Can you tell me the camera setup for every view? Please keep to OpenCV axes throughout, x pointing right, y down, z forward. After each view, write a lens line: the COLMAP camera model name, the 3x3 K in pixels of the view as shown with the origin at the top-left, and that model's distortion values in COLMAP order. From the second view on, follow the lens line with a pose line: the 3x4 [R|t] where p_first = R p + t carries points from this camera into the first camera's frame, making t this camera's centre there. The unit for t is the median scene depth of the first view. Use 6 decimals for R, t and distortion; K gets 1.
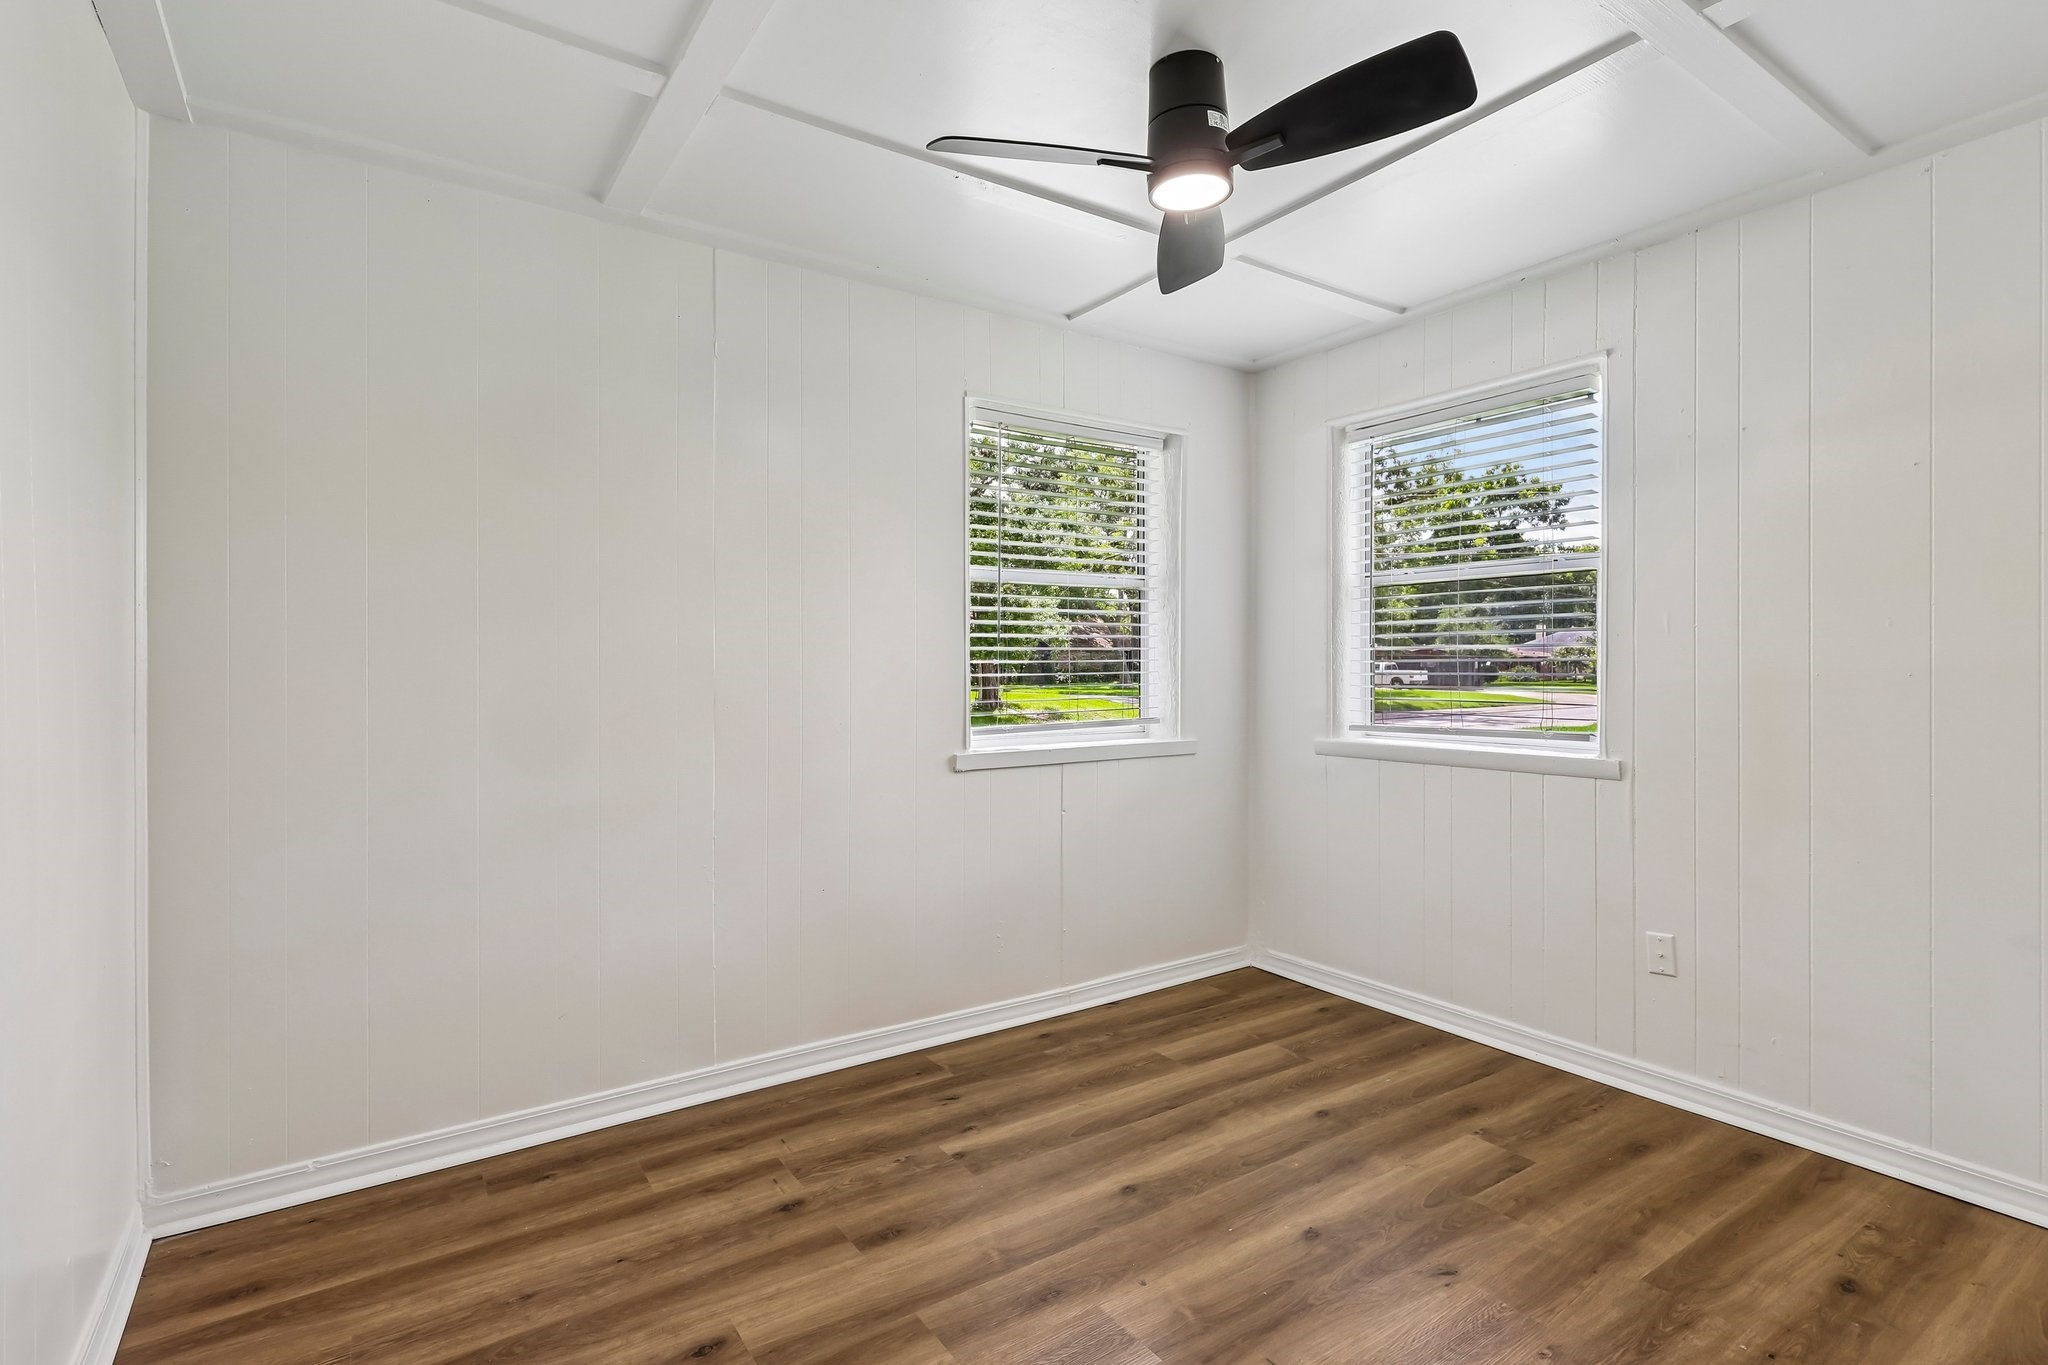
lens RADIAL K [[978.2, 0, 1019.9], [0, 978.2, 674.1], [0, 0, 1]] dist [-0.001406, 0.001701]
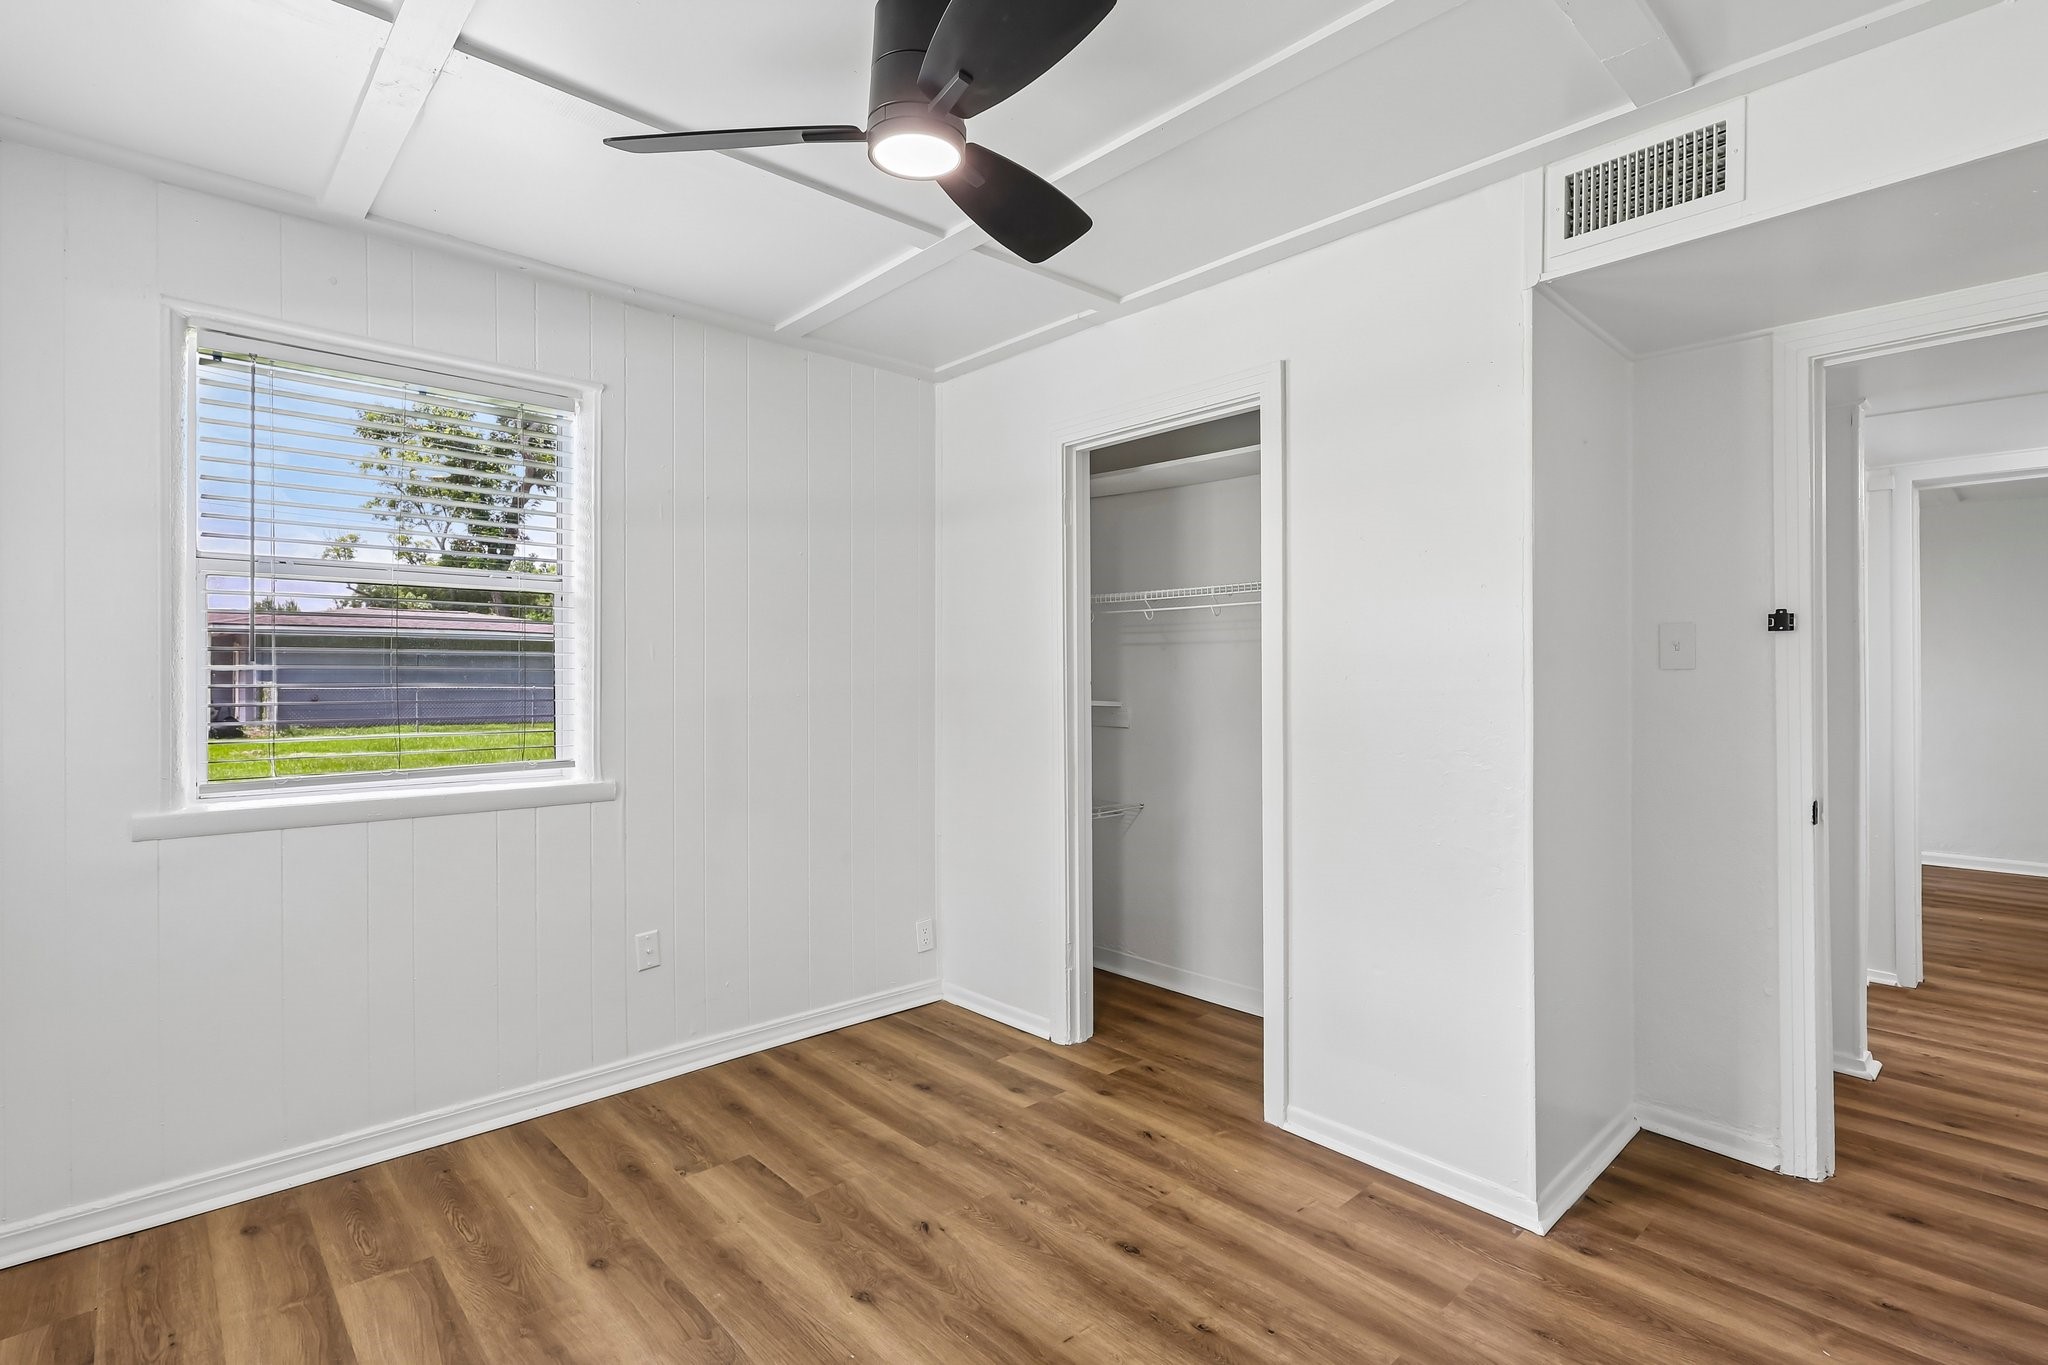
lens RADIAL K [[978.2, 0, 1013.3], [0, 978.2, 679.2], [0, 0, 1]] dist [-0.001406, 0.001701]
pose [[-0.150876, -0.002307, 0.988550, -0.518450], [0.004753, 0.999984, 0.003059, -0.023725], [-0.988541, 0.005160, -0.150863, 0.779513]]
